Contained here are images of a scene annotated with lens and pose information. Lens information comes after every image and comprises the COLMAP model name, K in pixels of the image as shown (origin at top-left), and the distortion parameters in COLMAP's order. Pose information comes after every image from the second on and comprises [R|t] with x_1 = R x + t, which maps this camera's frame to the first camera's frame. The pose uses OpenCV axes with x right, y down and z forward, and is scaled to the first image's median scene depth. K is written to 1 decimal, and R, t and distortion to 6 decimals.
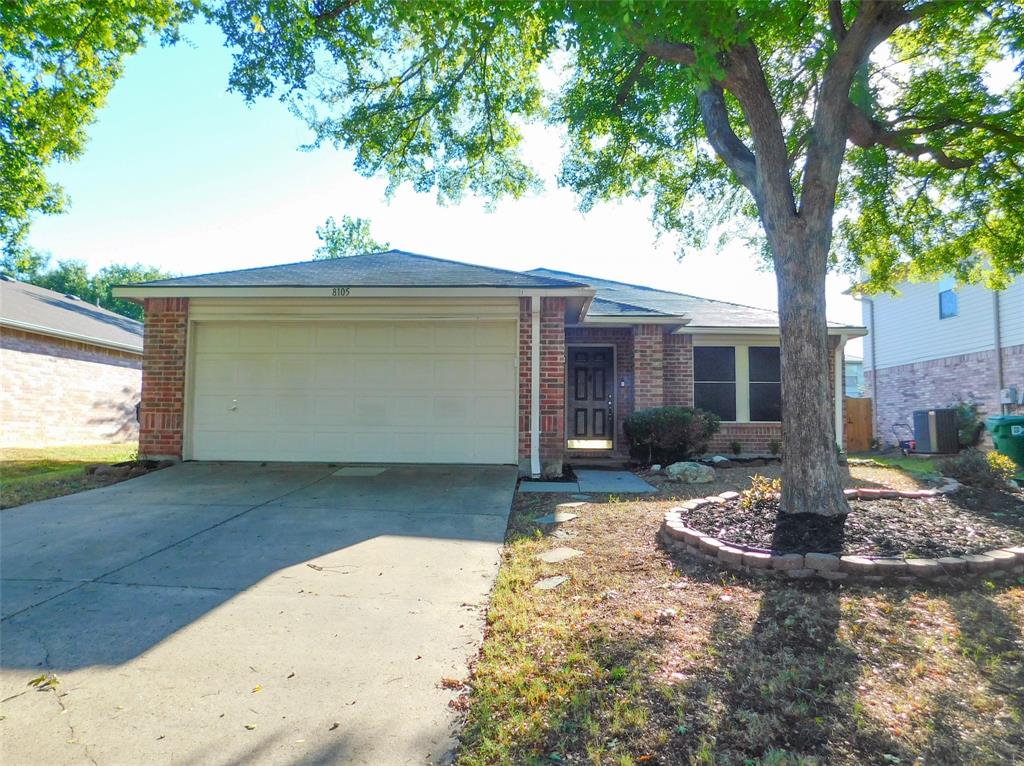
lens RADIAL K [[707.3, 0, 512.0], [0, 707.3, 383.0], [0, 0, 1]] dist [-0.074416, 0.063897]
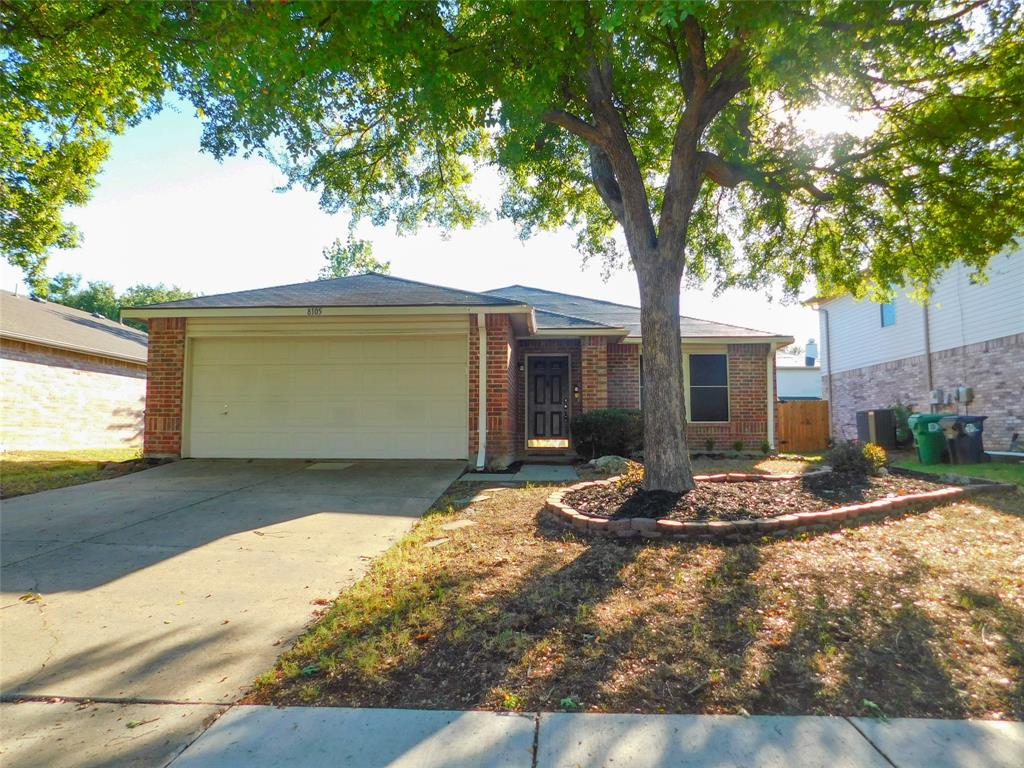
lens RADIAL K [[676.3, 0, 512.0], [0, 676.3, 384.0], [0, 0, 1]] dist [-0.073057, 0.060892]
pose [[0.999814, -0.009538, -0.016776, 0.098448], [0.009359, 0.999899, -0.010712, 0.005198], [0.016876, 0.010553, 0.999802, -0.100220]]
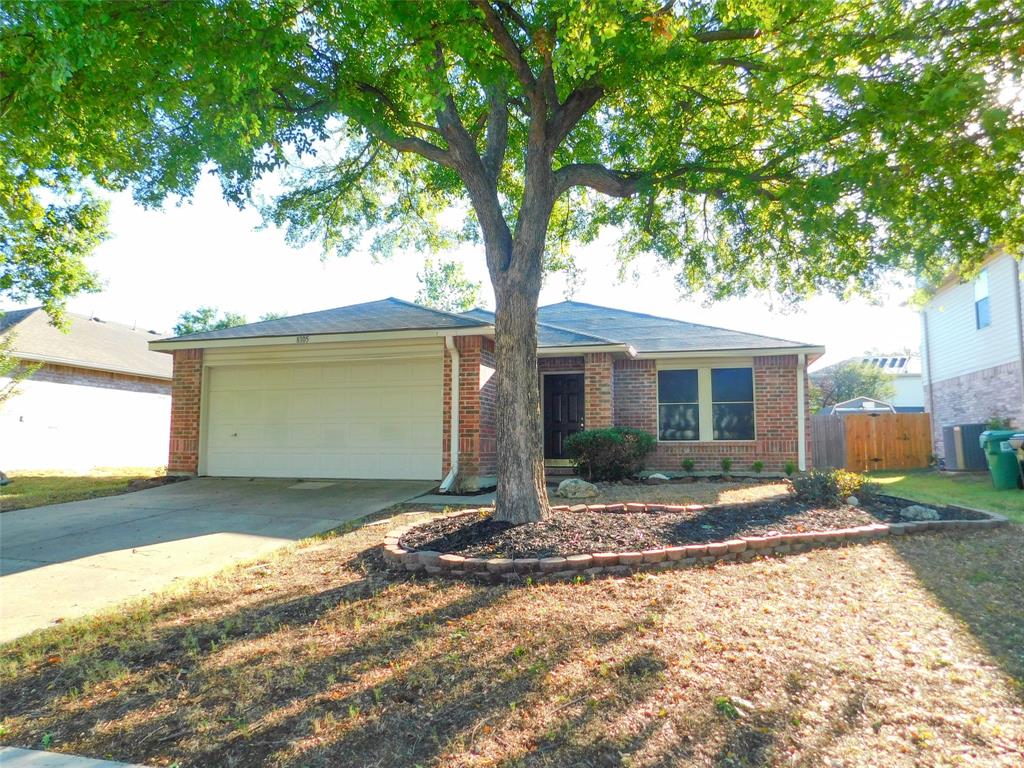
lens RADIAL K [[676.3, 0, 512.0], [0, 676.3, 384.0], [0, 0, 1]] dist [-0.073057, 0.060892]
pose [[0.972786, -0.029895, -0.229769, 0.376422], [0.022957, 0.999198, -0.032809, -0.004154], [0.230566, 0.026642, 0.972692, -0.058502]]
